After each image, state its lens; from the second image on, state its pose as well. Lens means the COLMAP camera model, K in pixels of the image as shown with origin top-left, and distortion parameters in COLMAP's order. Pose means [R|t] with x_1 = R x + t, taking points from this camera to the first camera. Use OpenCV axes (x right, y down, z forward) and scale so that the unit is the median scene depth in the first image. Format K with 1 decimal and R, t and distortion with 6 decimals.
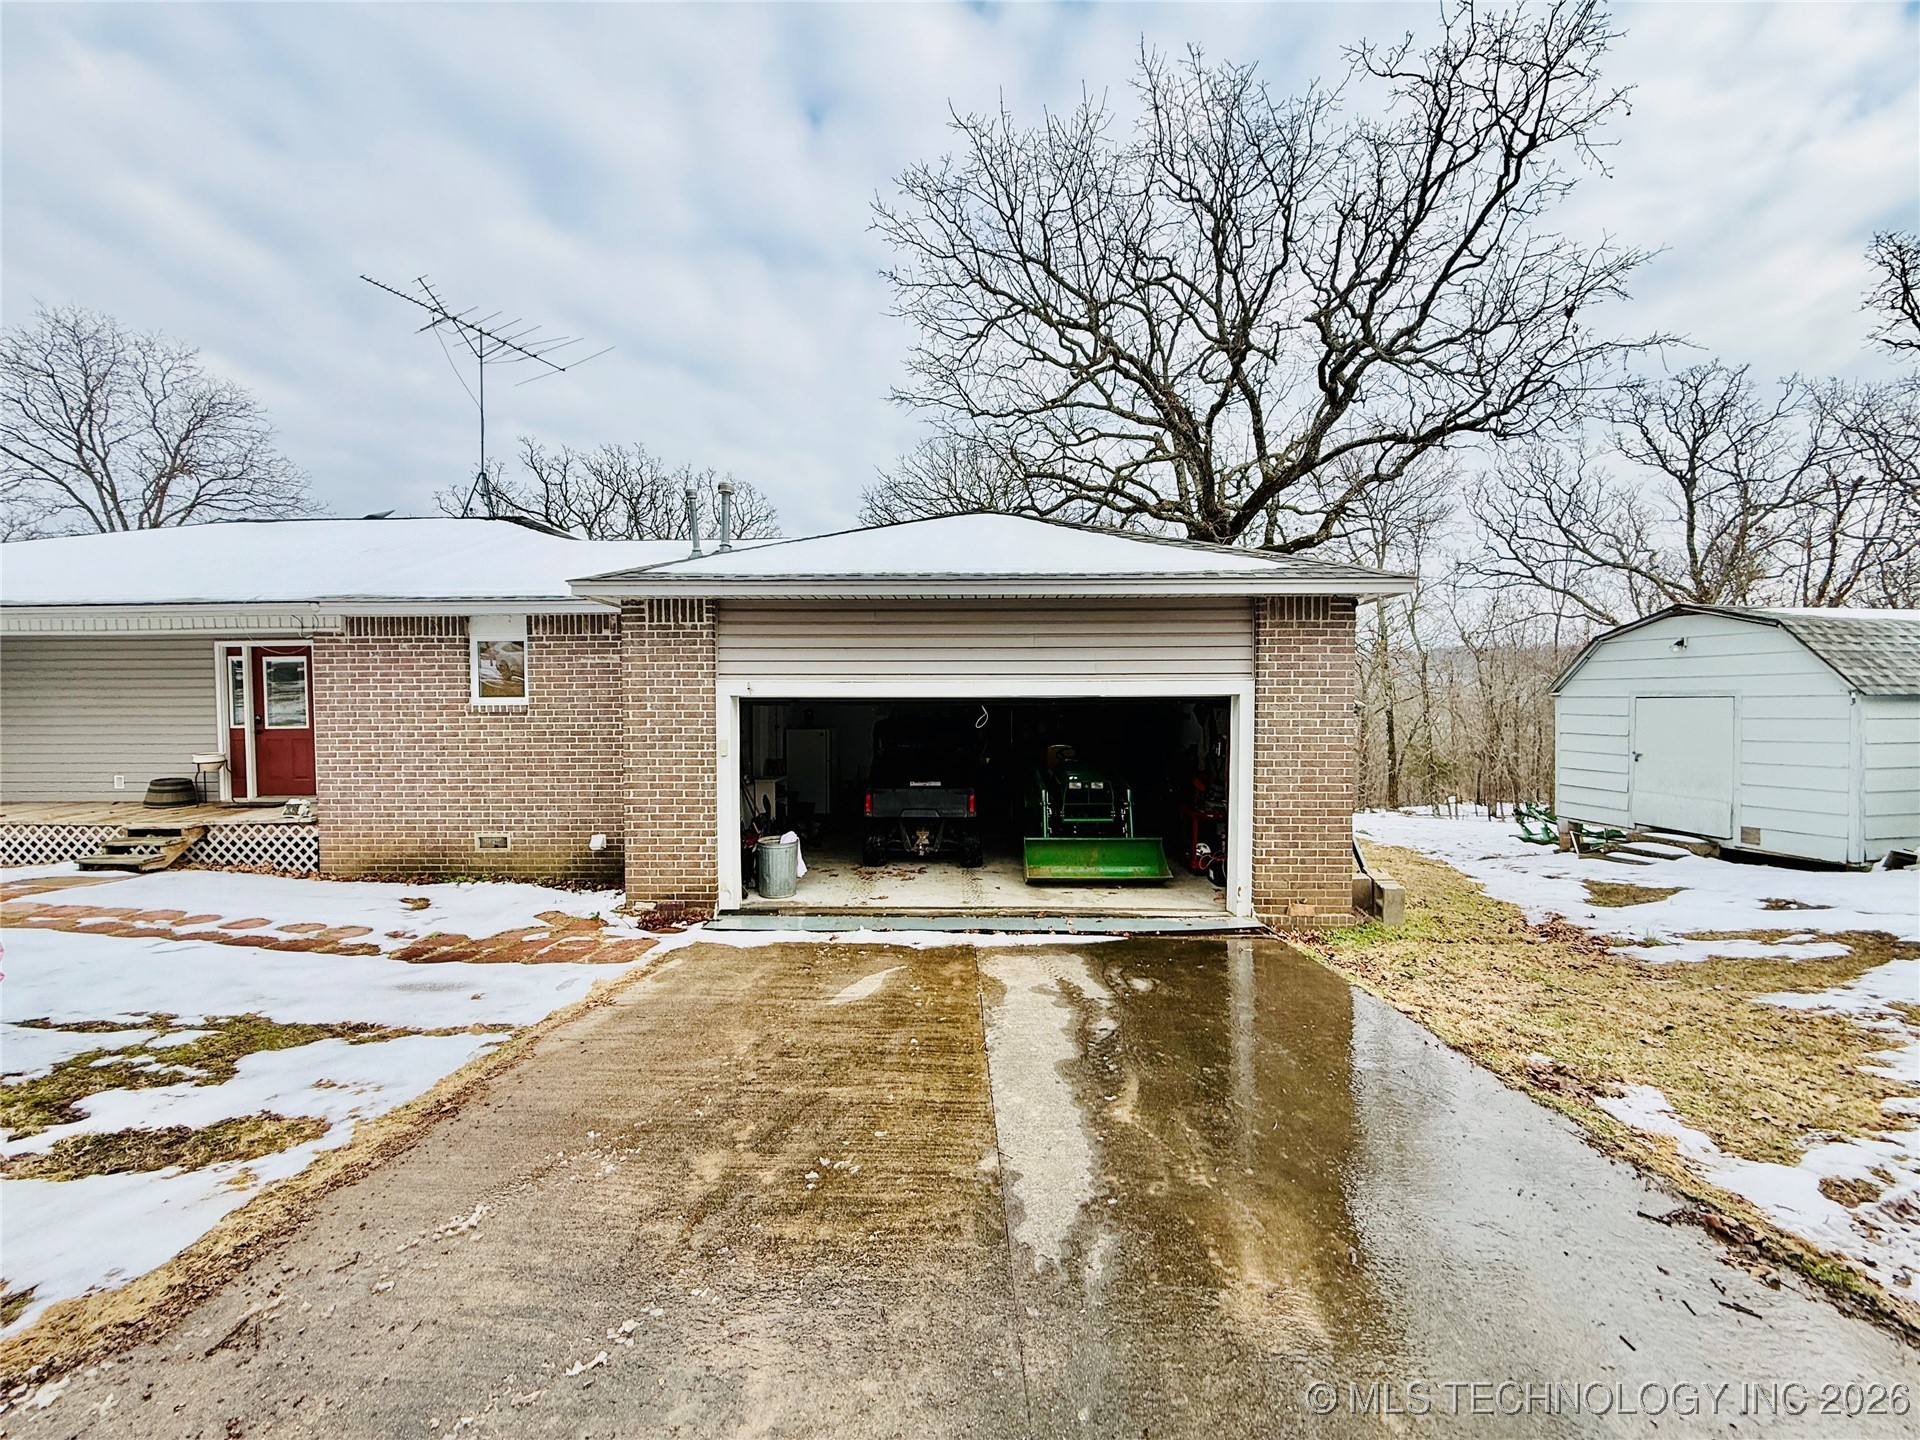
lens RADIAL K [[759.2, 0, 949.2], [0, 759.2, 717.6], [0, 0, 1]] dist [0.001177, -0.000675]
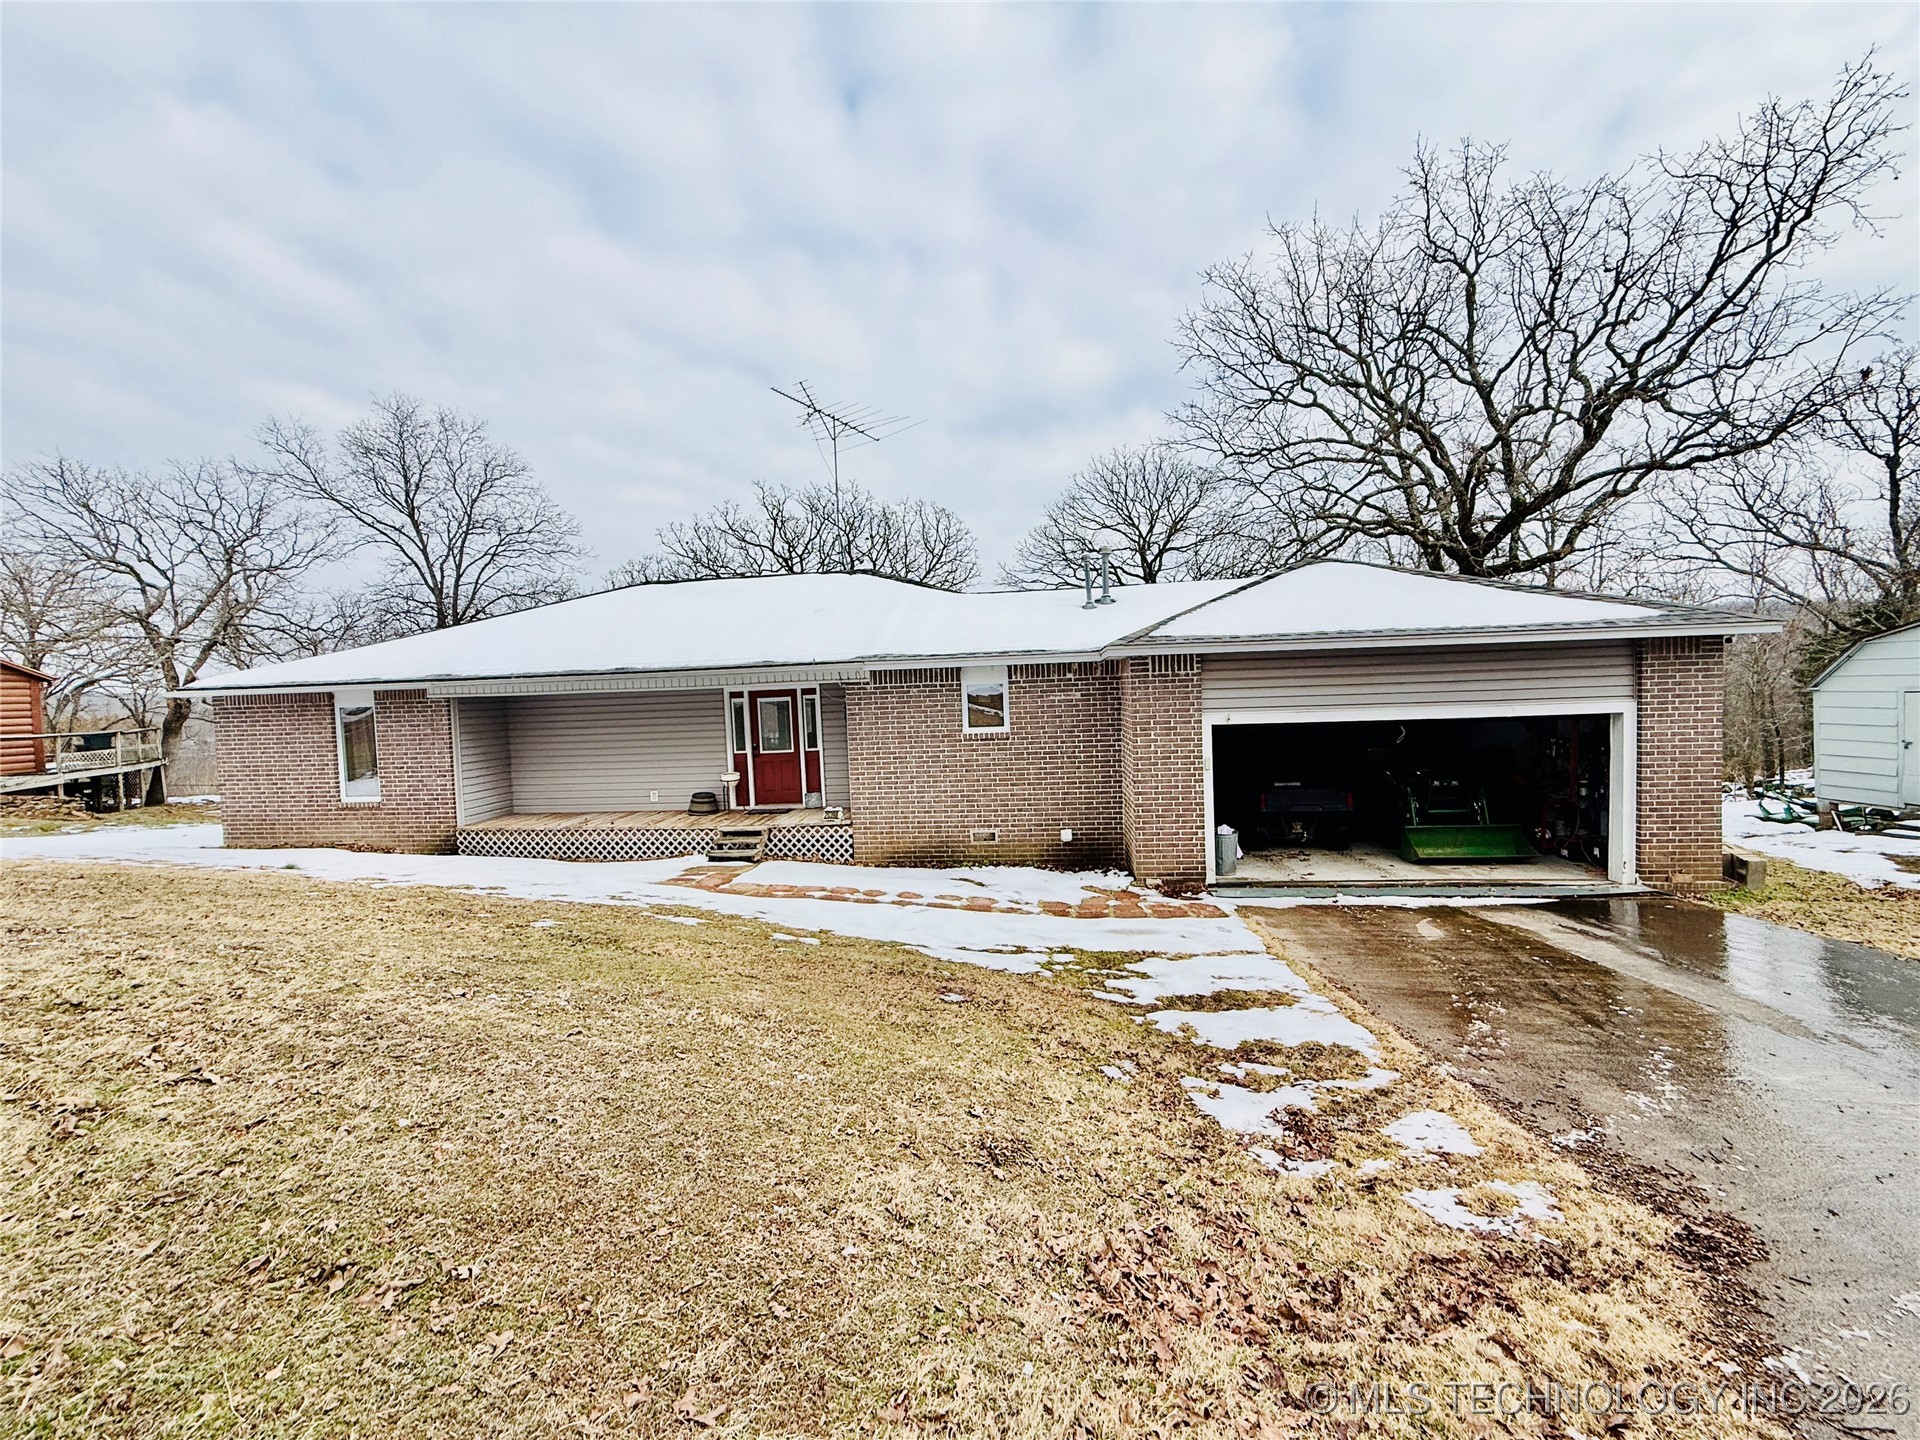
lens RADIAL K [[759.2, 0, 950.2], [0, 759.2, 717.3], [0, 0, 1]] dist [0.001177, -0.000675]
pose [[0.995845, -0.030207, -0.085911, -0.535277], [0.031391, 0.999429, 0.012475, -0.061871], [0.085486, -0.015120, 0.996225, -0.318738]]
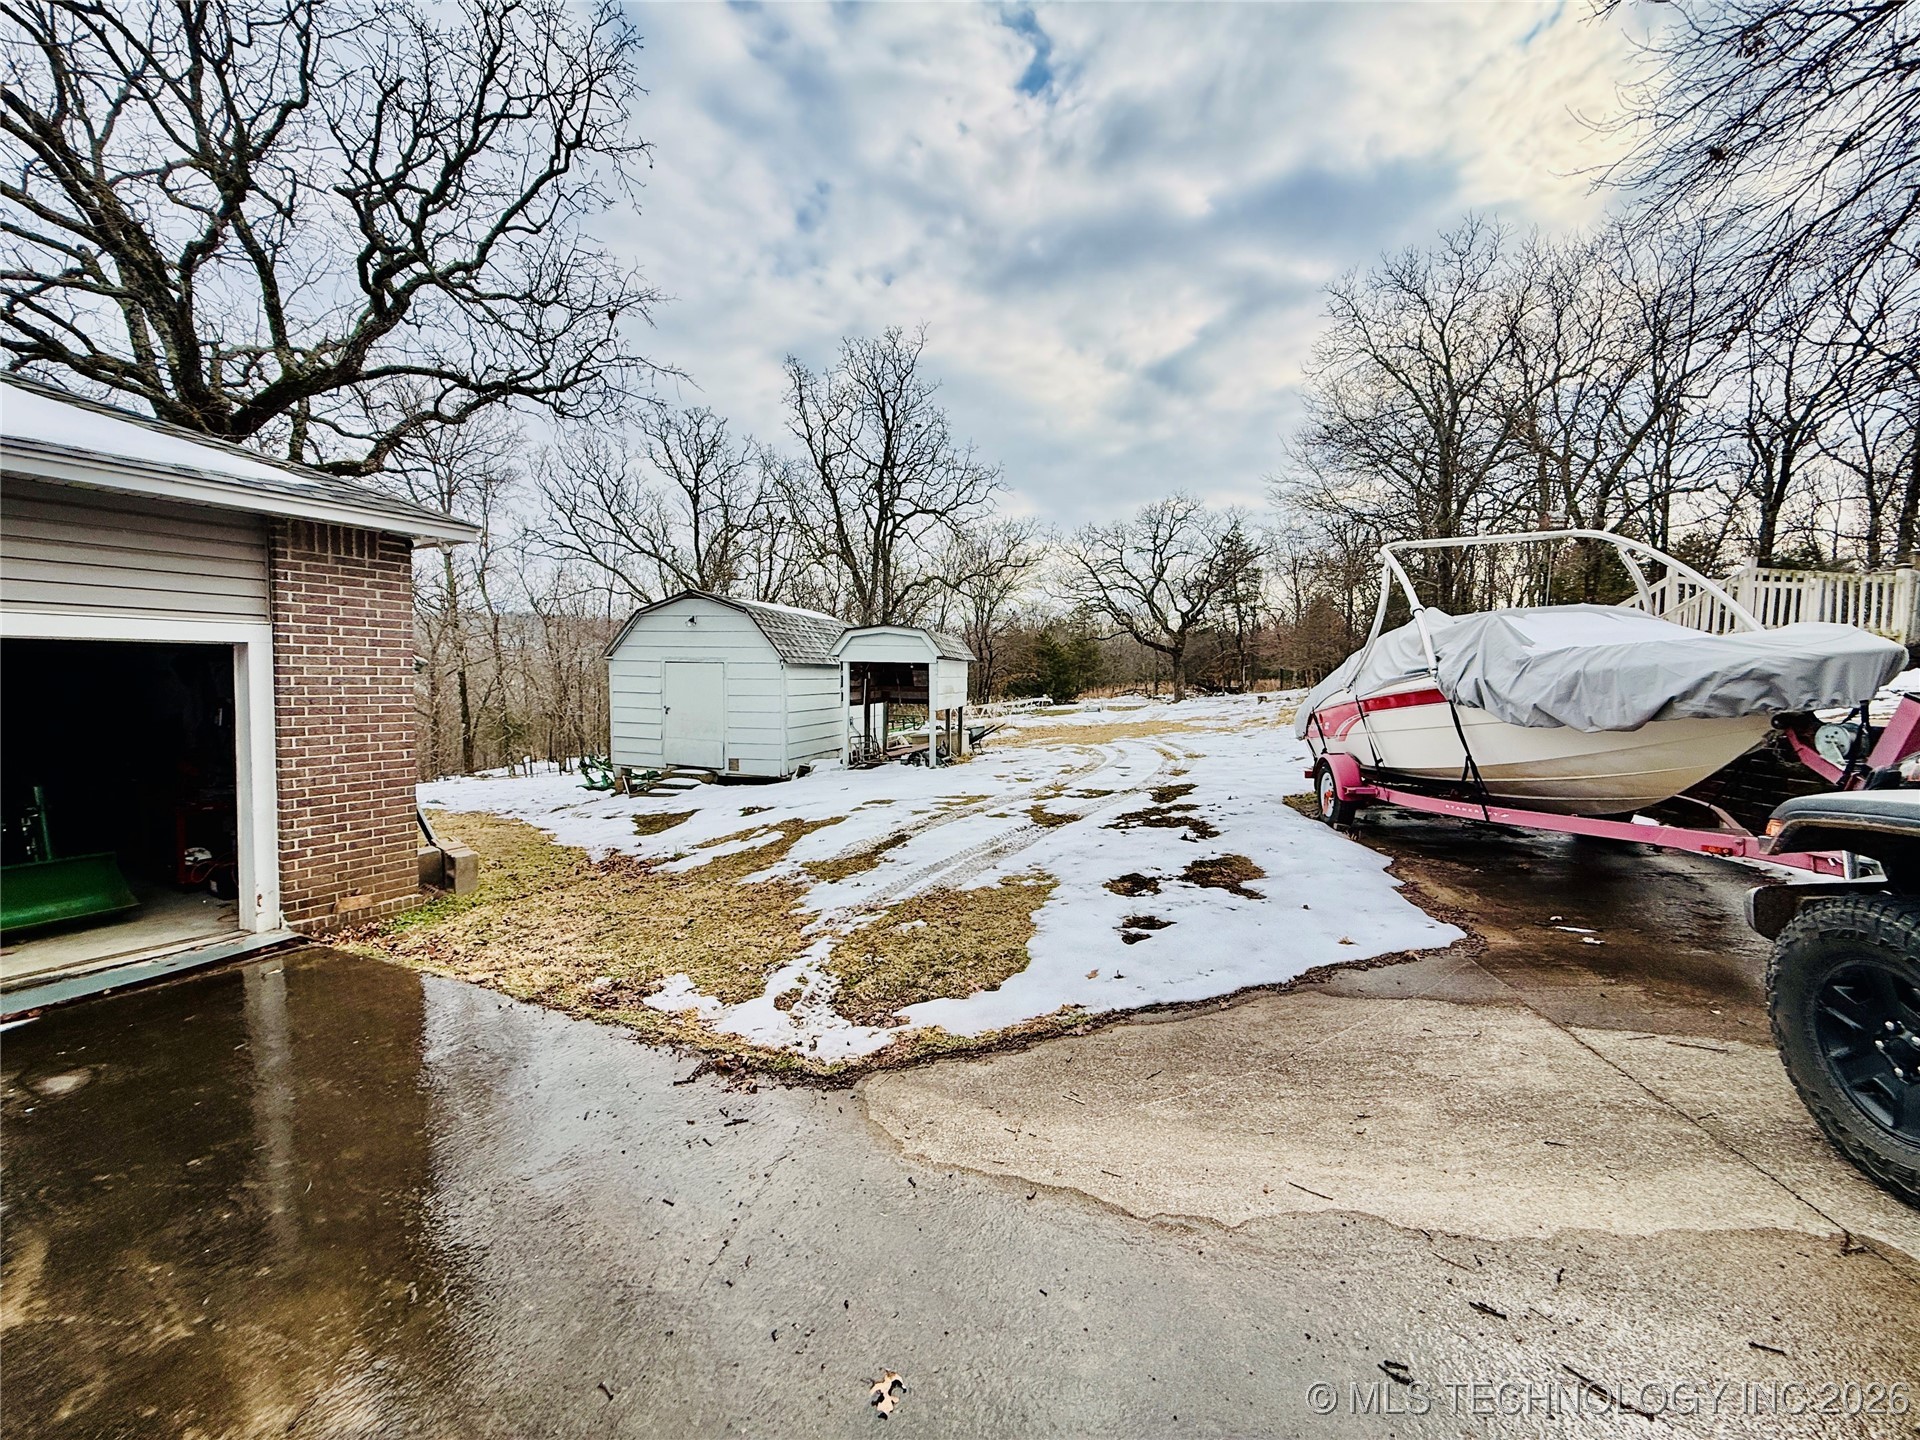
lens RADIAL K [[759.2, 0, 955.6], [0, 759.2, 720.7], [0, 0, 1]] dist [0.001177, -0.000675]
pose [[0.454423, -0.045232, 0.889637, 0.022770], [-0.000731, 0.998691, 0.051149, 0.006398], [-0.890786, -0.023894, 0.453795, 0.024504]]
